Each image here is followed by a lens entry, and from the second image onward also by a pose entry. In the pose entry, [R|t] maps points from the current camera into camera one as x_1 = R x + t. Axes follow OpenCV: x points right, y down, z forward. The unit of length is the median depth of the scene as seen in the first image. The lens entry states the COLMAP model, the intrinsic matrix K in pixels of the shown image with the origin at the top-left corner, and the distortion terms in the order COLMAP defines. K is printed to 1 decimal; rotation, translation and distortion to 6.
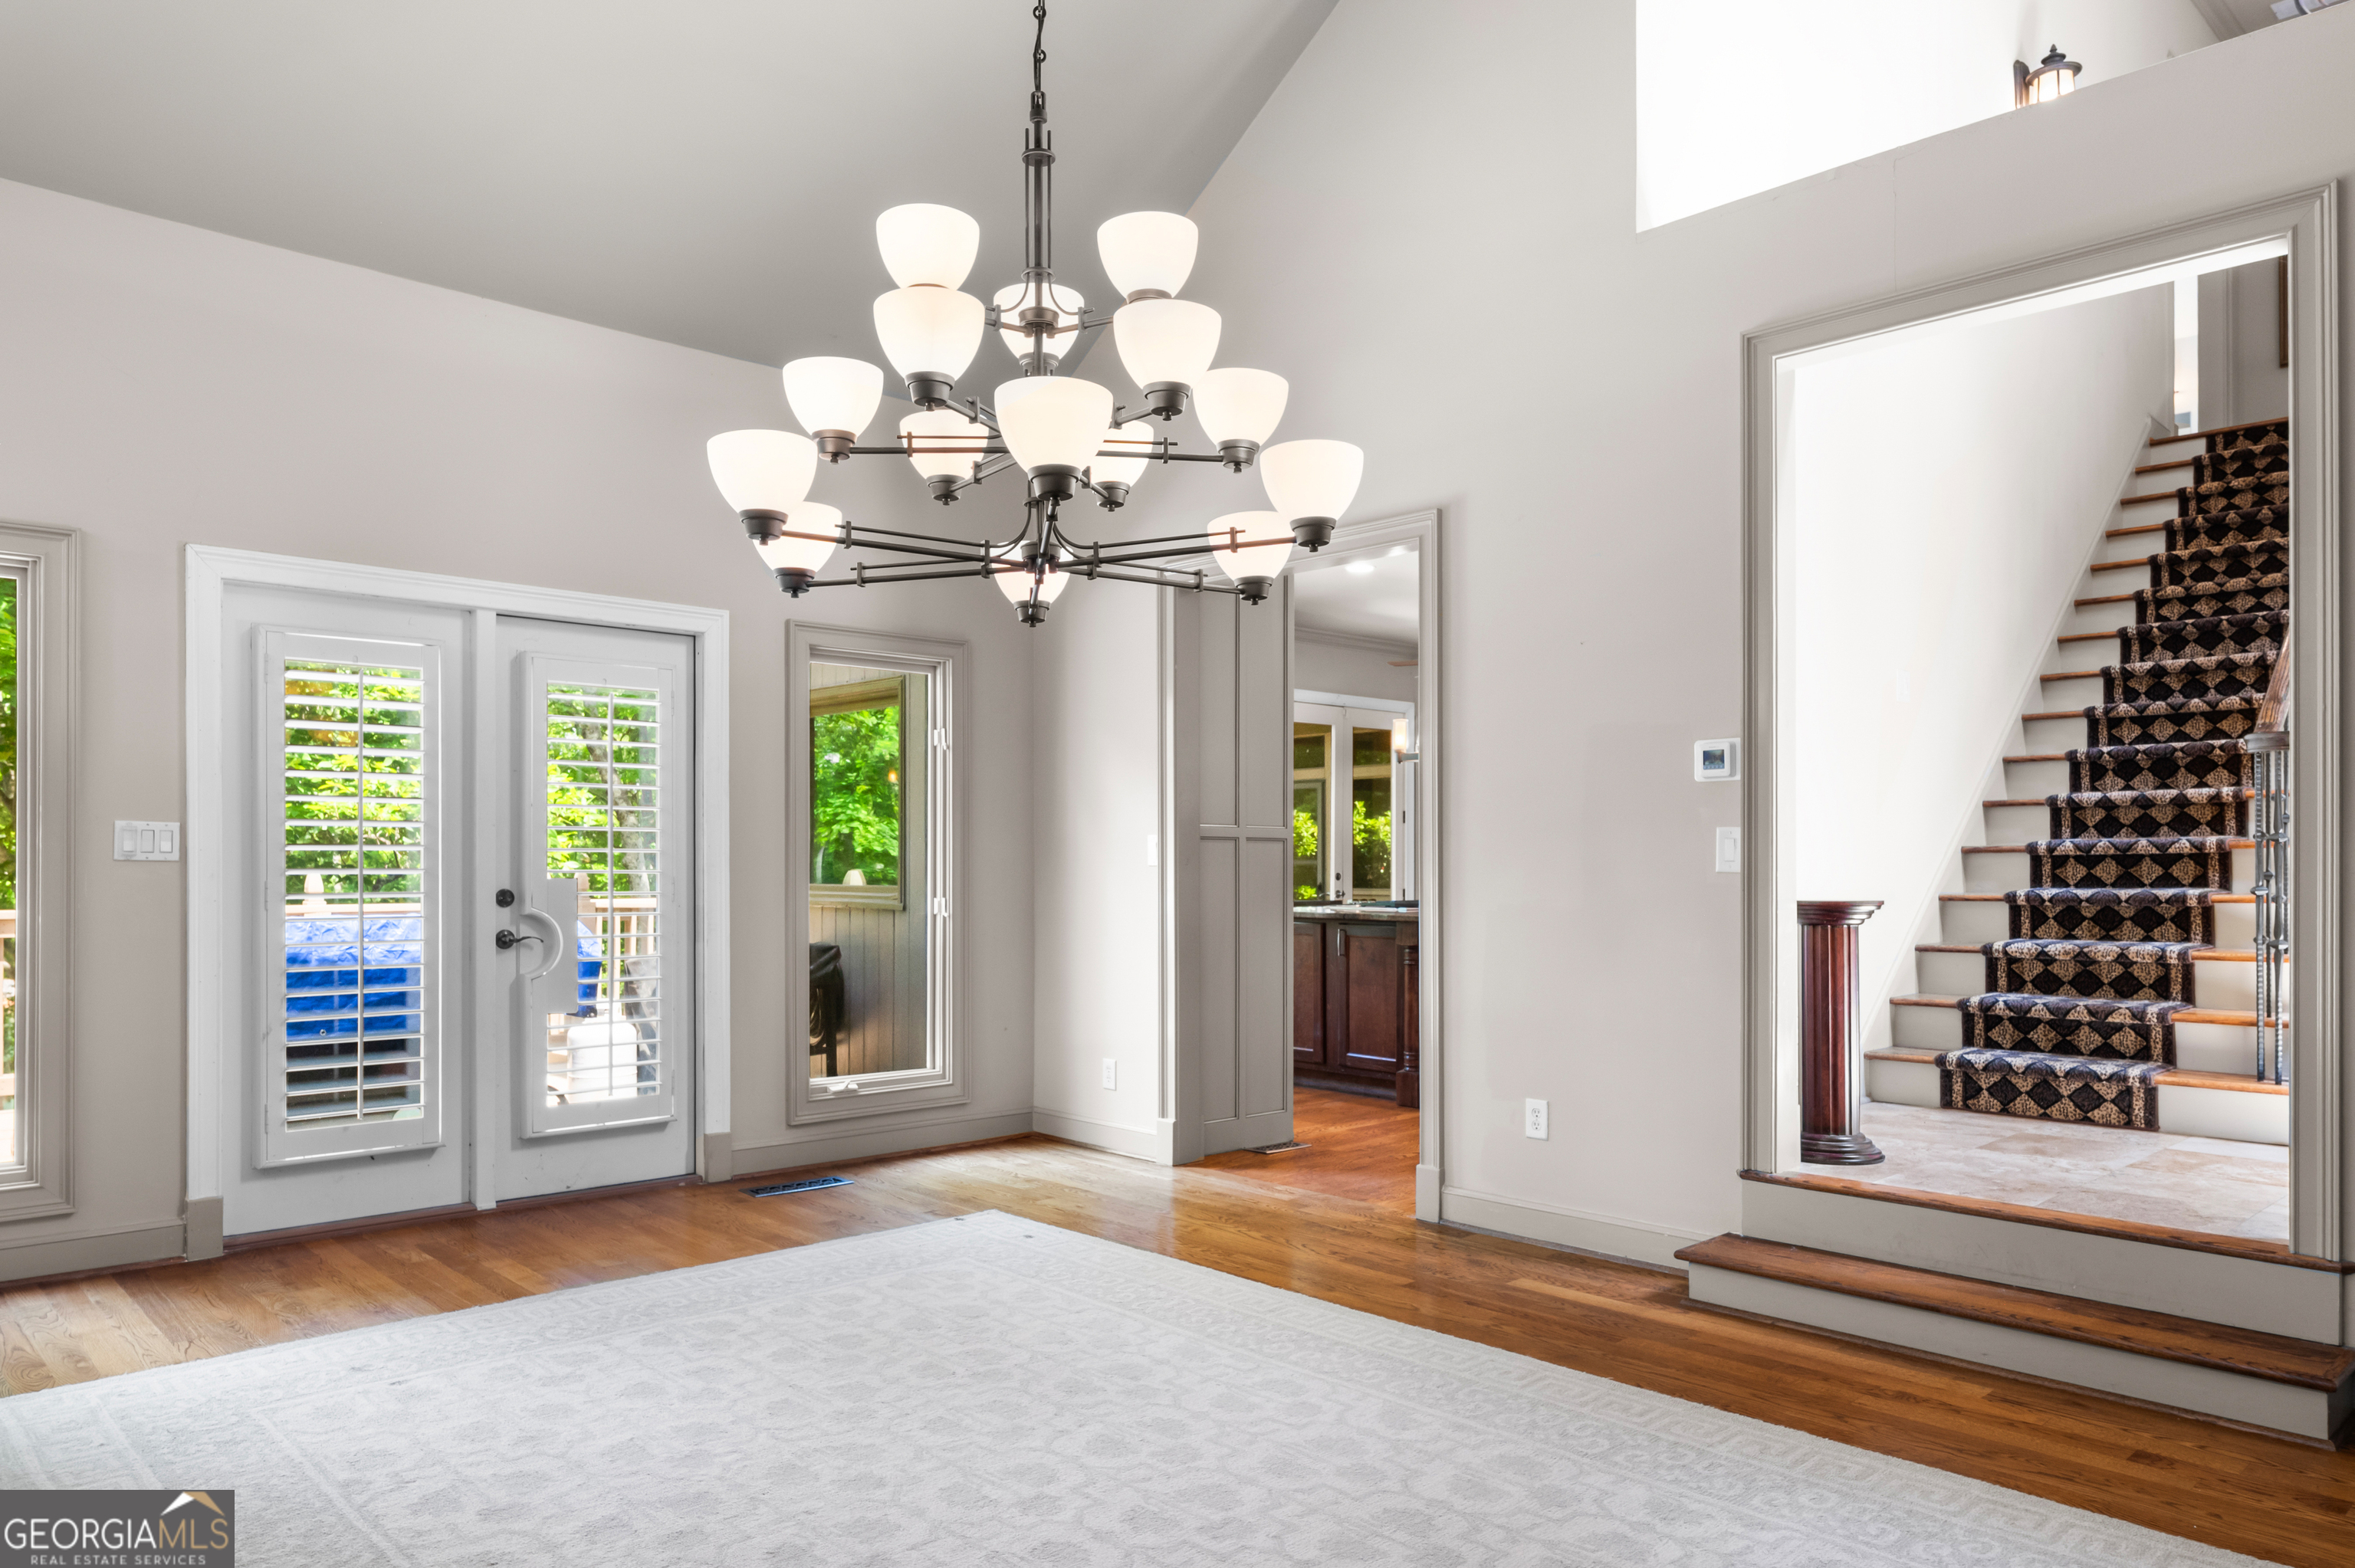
lens RADIAL K [[1543.8, 0, 1140.8], [0, 1543.8, 862.1], [0, 0, 1]] dist [-0.004562, -0.000053]
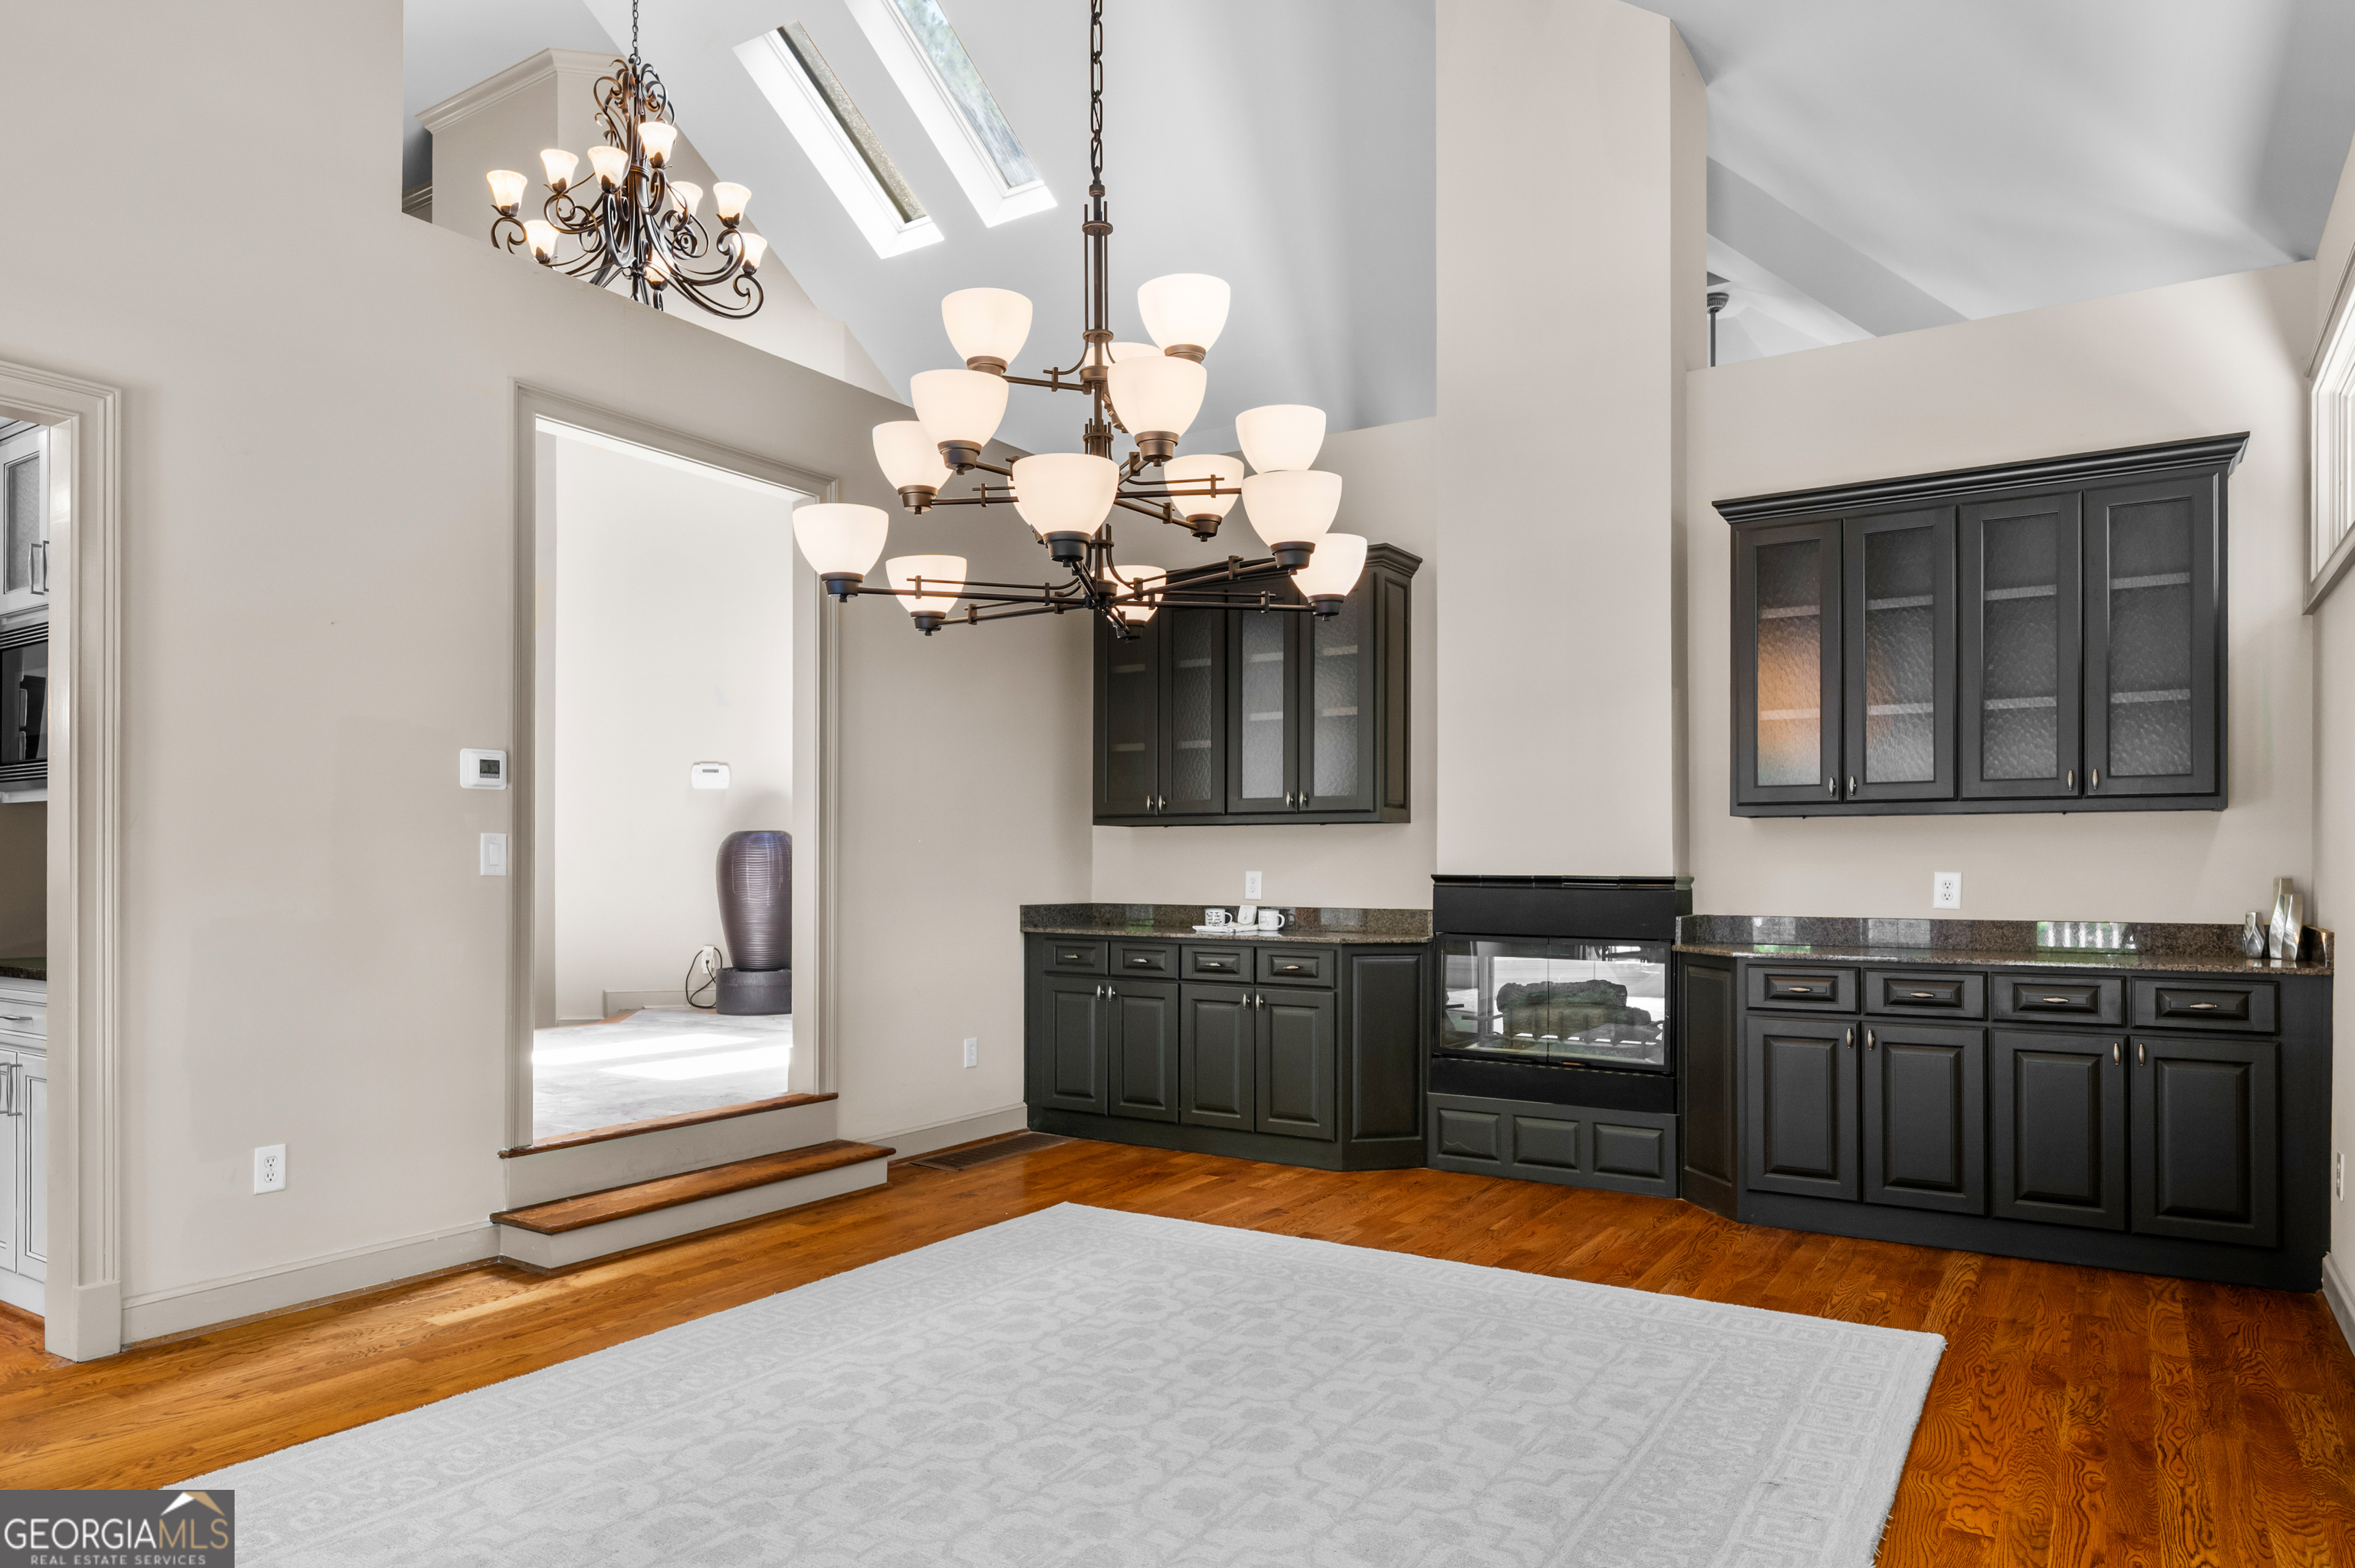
lens RADIAL K [[1460.8, 0, 1187.9], [0, 1460.8, 868.1], [0, 0, 1]] dist [-0.001705, 0.002913]
pose [[-0.261810, -0.002428, 0.965116, -0.724664], [-0.002395, 0.999995, 0.001866, -0.001603], [-0.965116, -0.001823, -0.261815, 0.808165]]
